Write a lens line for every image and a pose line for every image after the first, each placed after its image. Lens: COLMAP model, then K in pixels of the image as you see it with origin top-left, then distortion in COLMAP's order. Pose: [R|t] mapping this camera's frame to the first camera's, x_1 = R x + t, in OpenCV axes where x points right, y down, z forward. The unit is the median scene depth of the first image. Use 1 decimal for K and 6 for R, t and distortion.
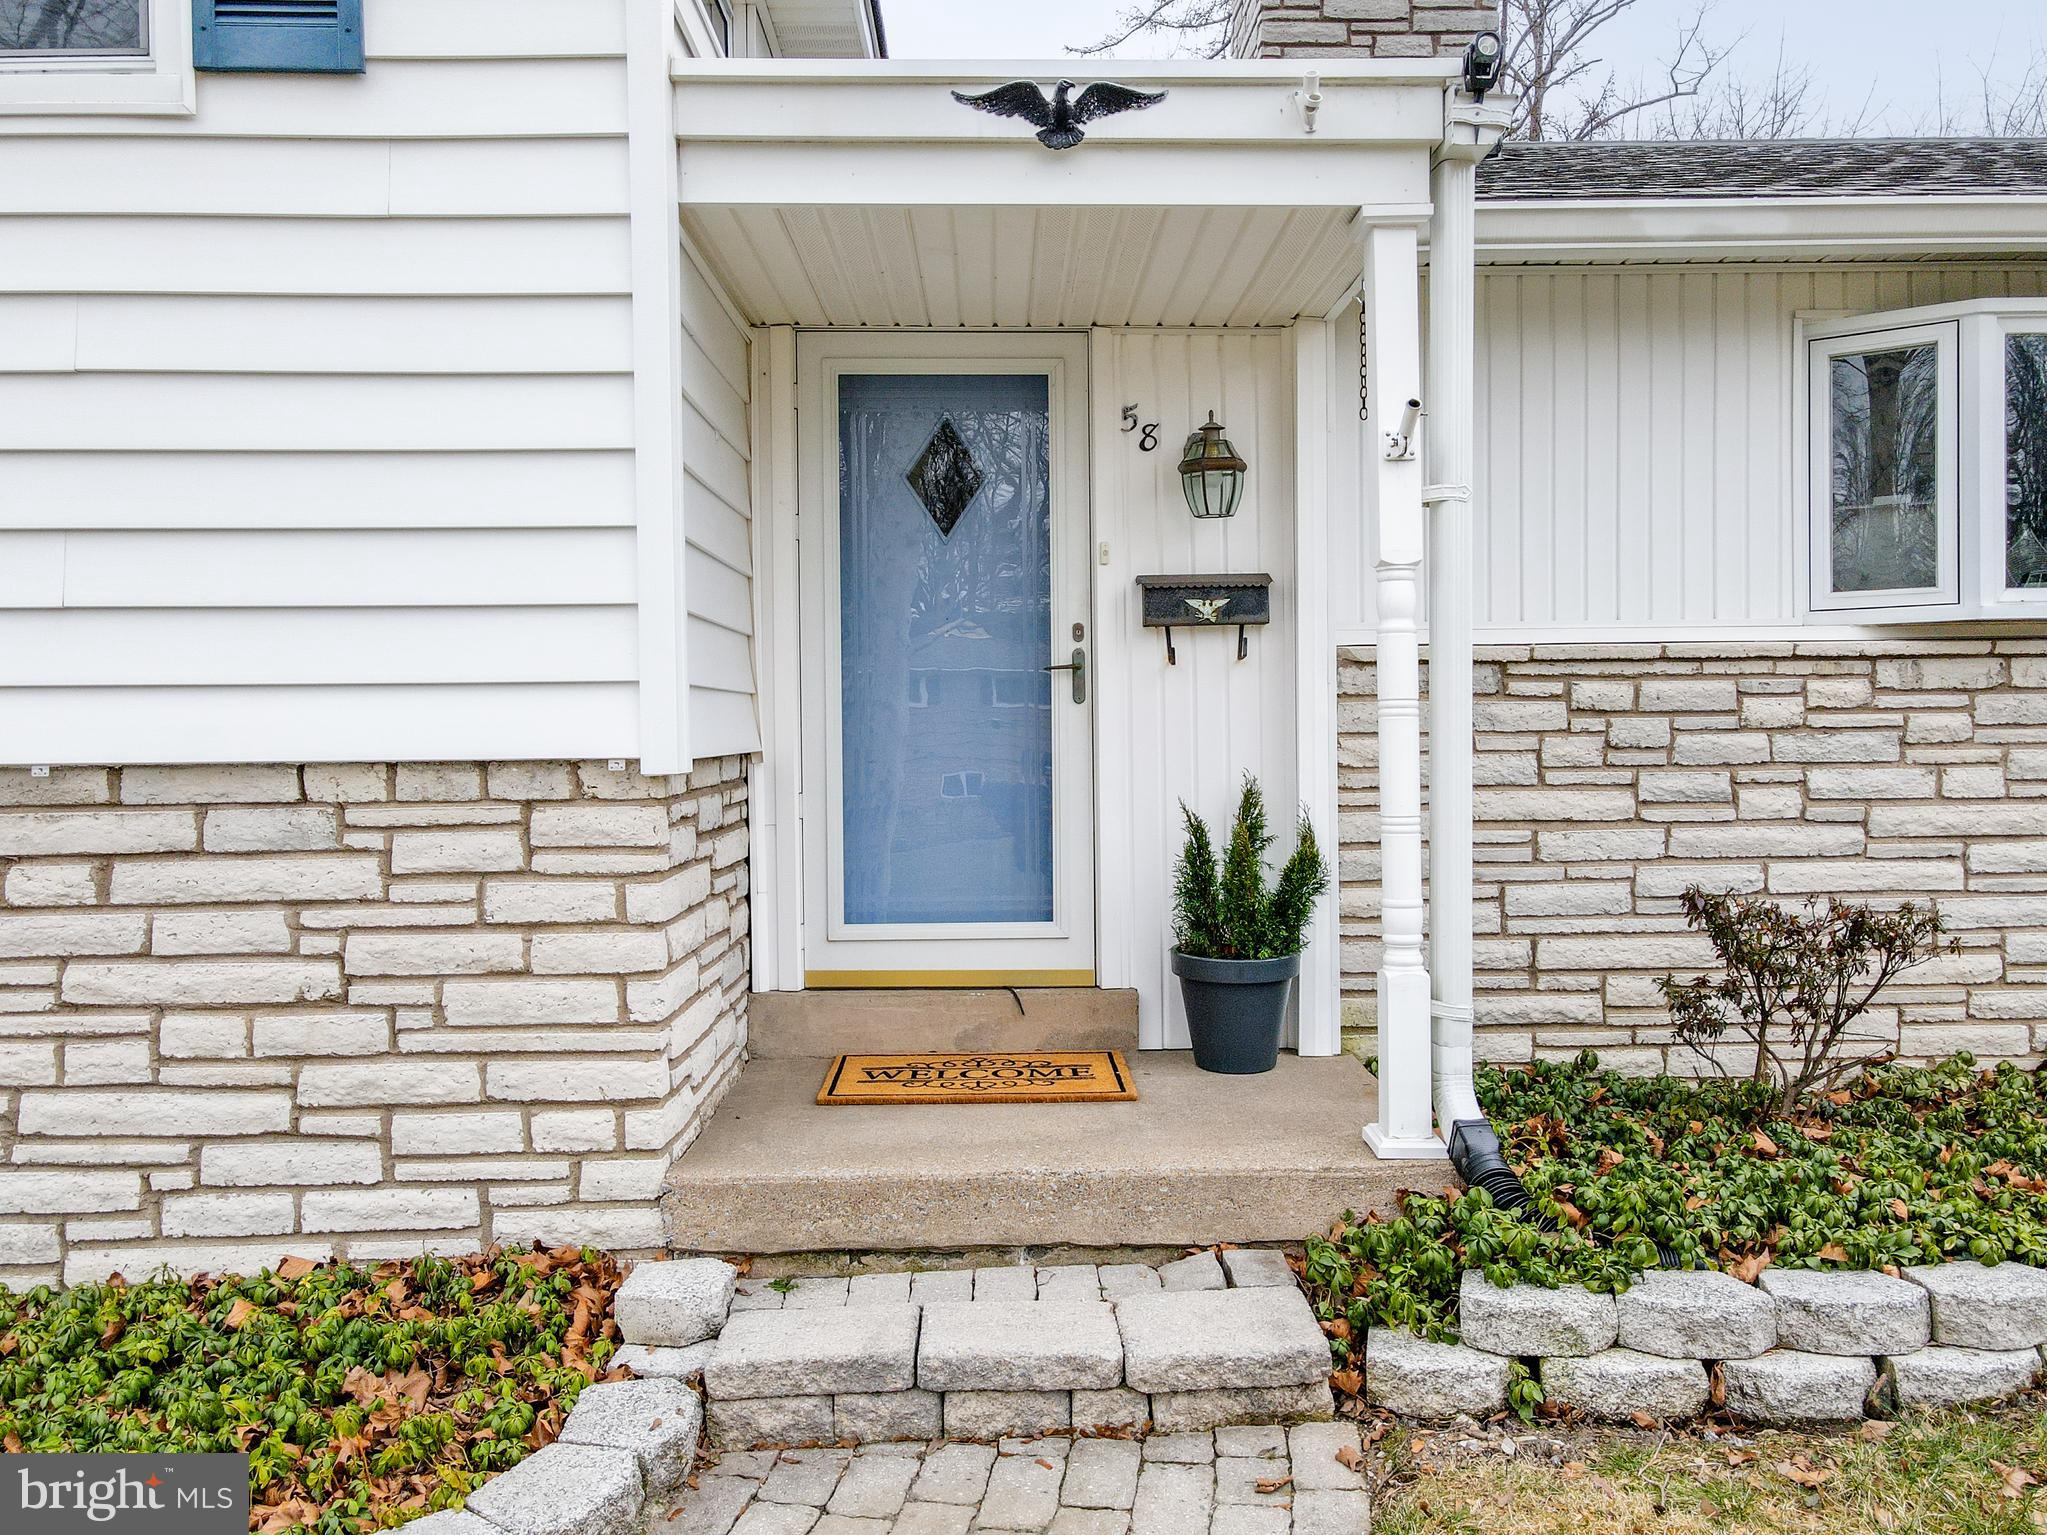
lens RADIAL K [[1482.9, 0, 1023.5], [0, 1482.9, 767.5], [0, 0, 1]] dist [0.007134, 0.001970]
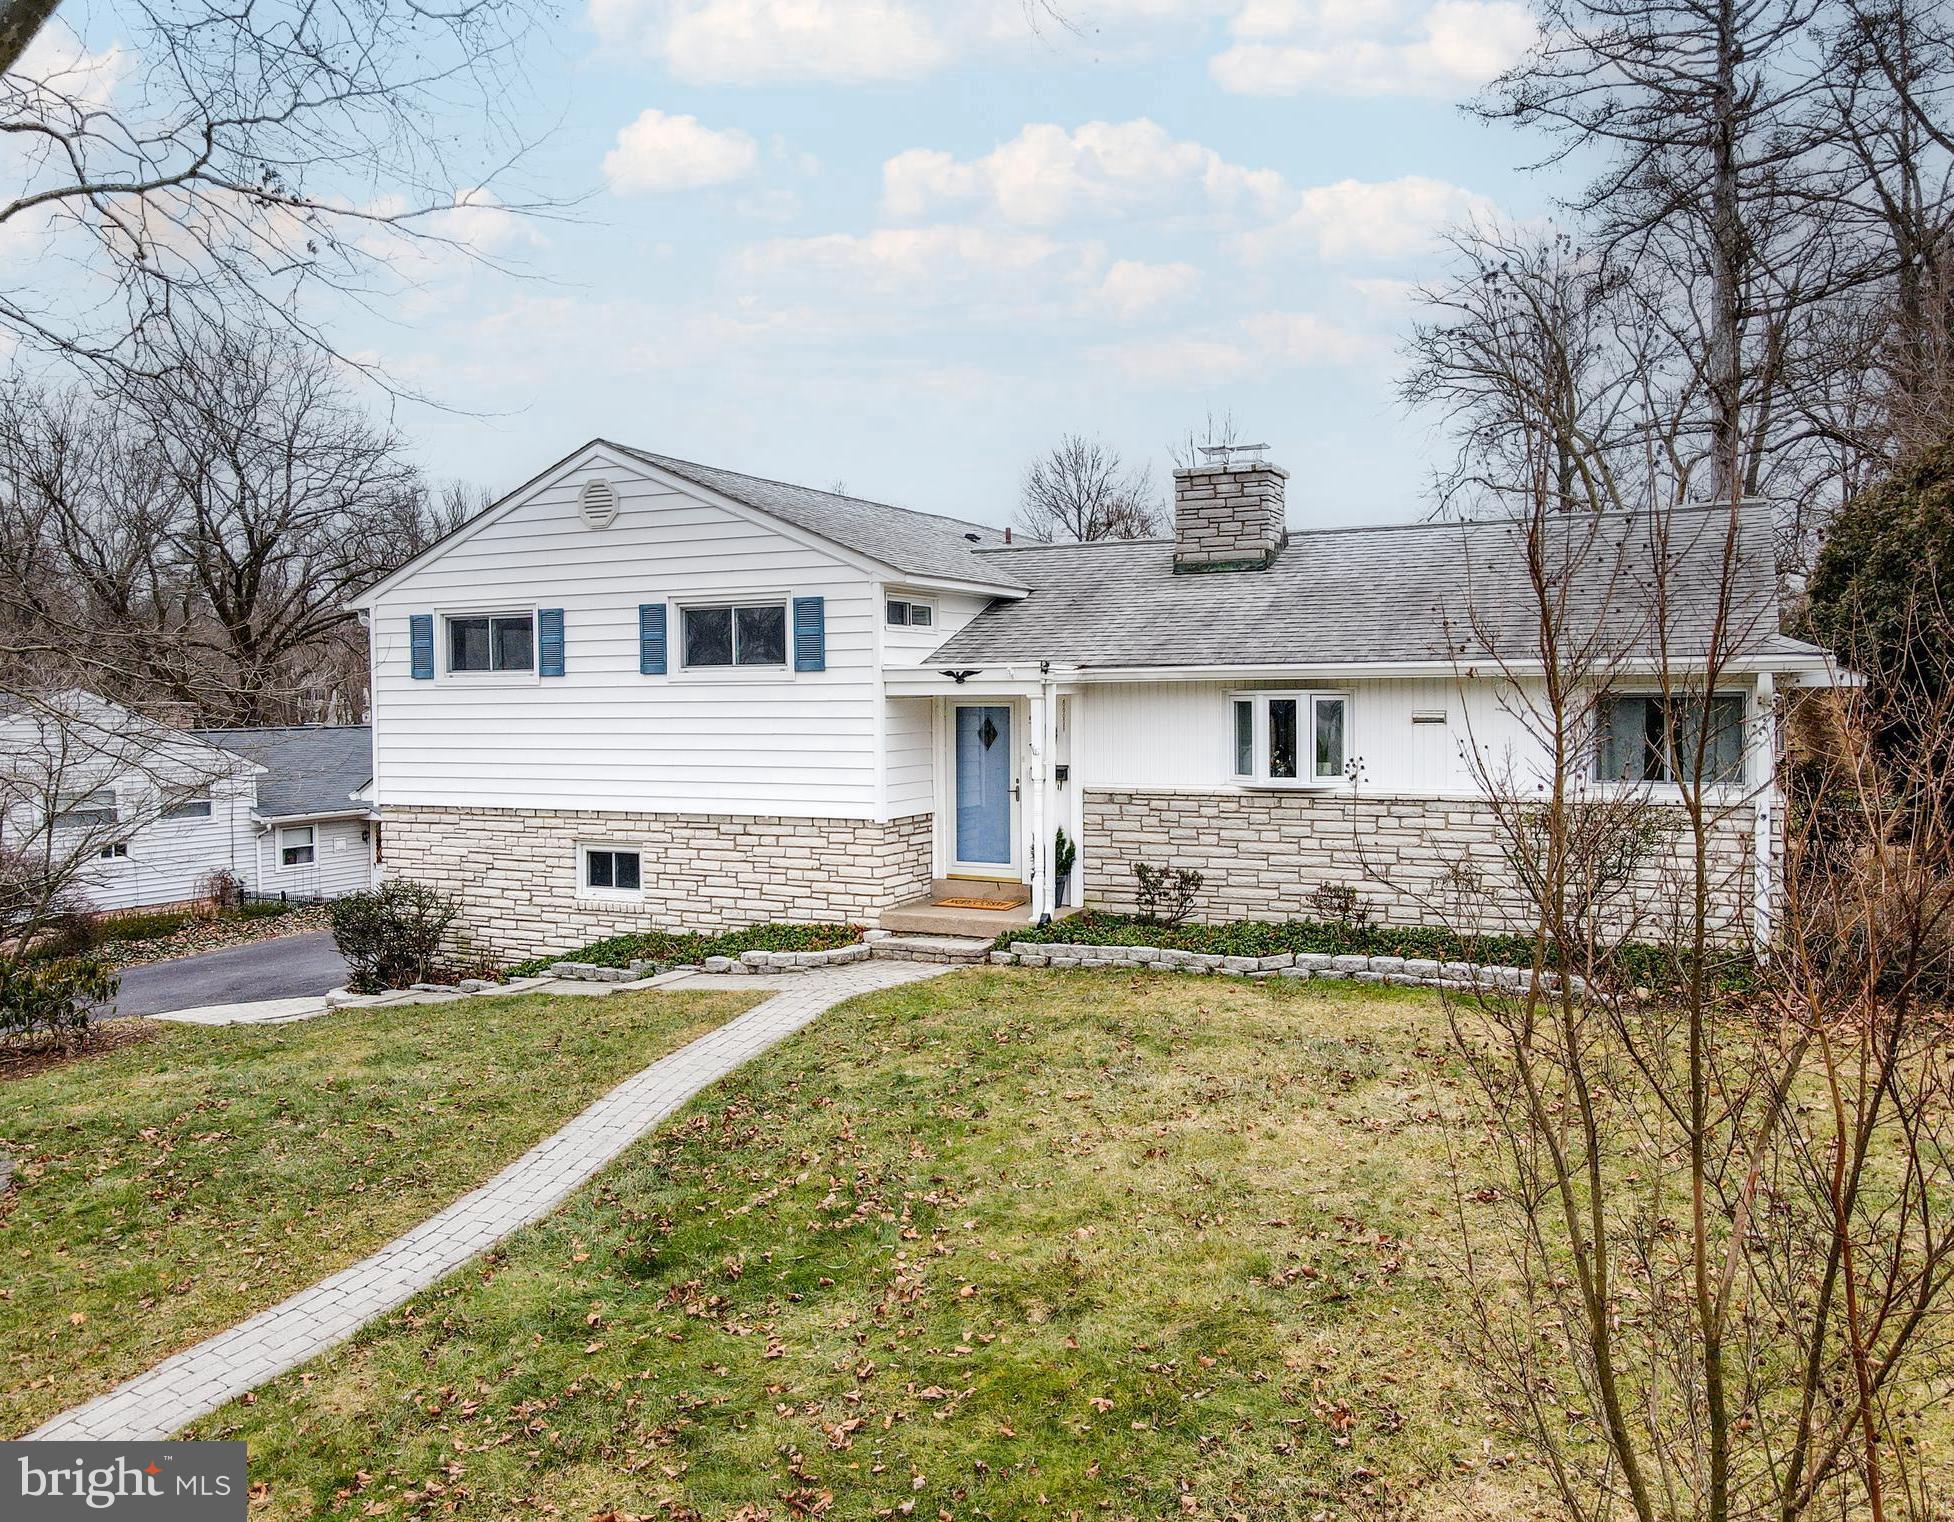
lens RADIAL K [[1488.6, 0, 977.0], [0, 1488.6, 761.0], [0, 0, 1]] dist [0.005168, 0.007726]
pose [[0.885889, 0.024417, -0.463254, 1.608924], [-0.014580, 0.999586, 0.024805, -0.229229], [0.463668, -0.015220, 0.885878, -2.186481]]
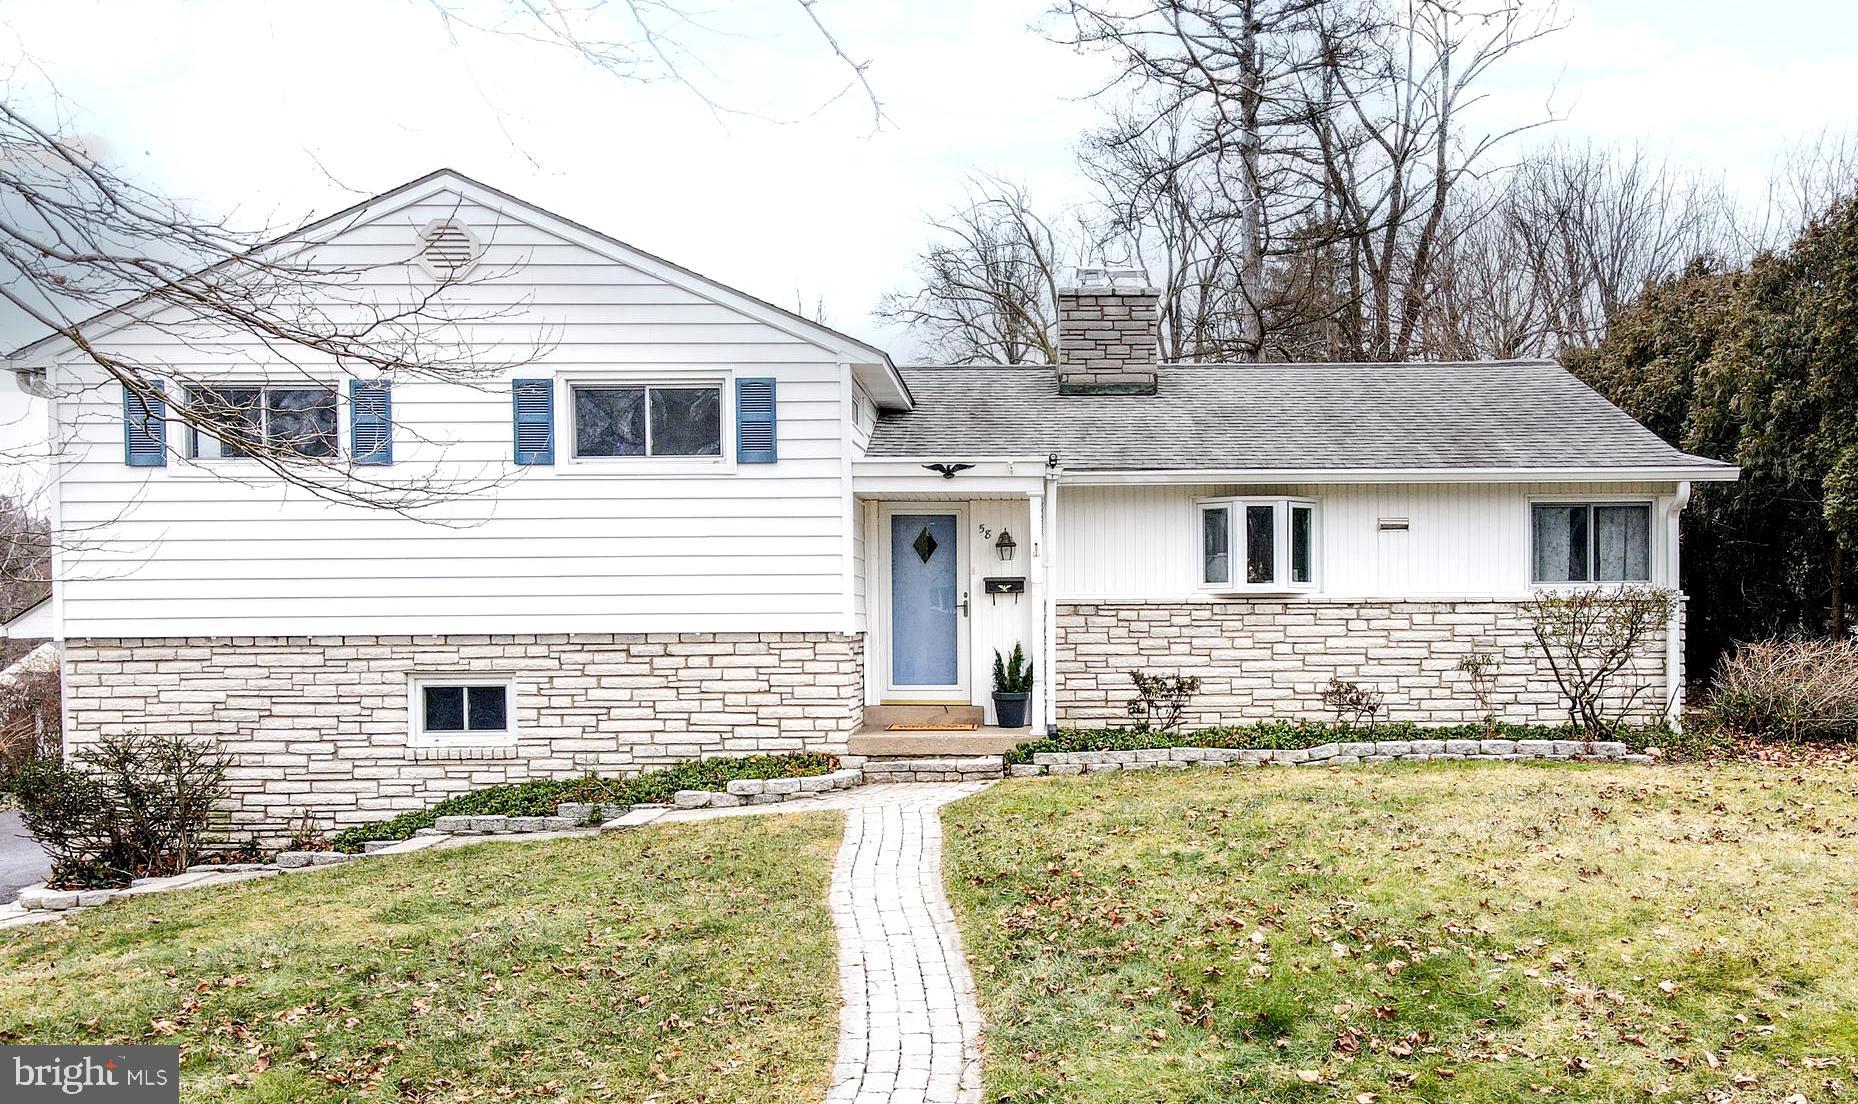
lens RADIAL K [[1474.3, 0, 1028.1], [0, 1474.3, 694.6], [0, 0, 1]] dist [-0.032432, 0.110327]
pose [[0.999789, 0.005723, -0.019728, 0.244526], [-0.005358, 0.999814, 0.018525, 0.067010], [0.019831, -0.018415, 0.999634, -2.265906]]
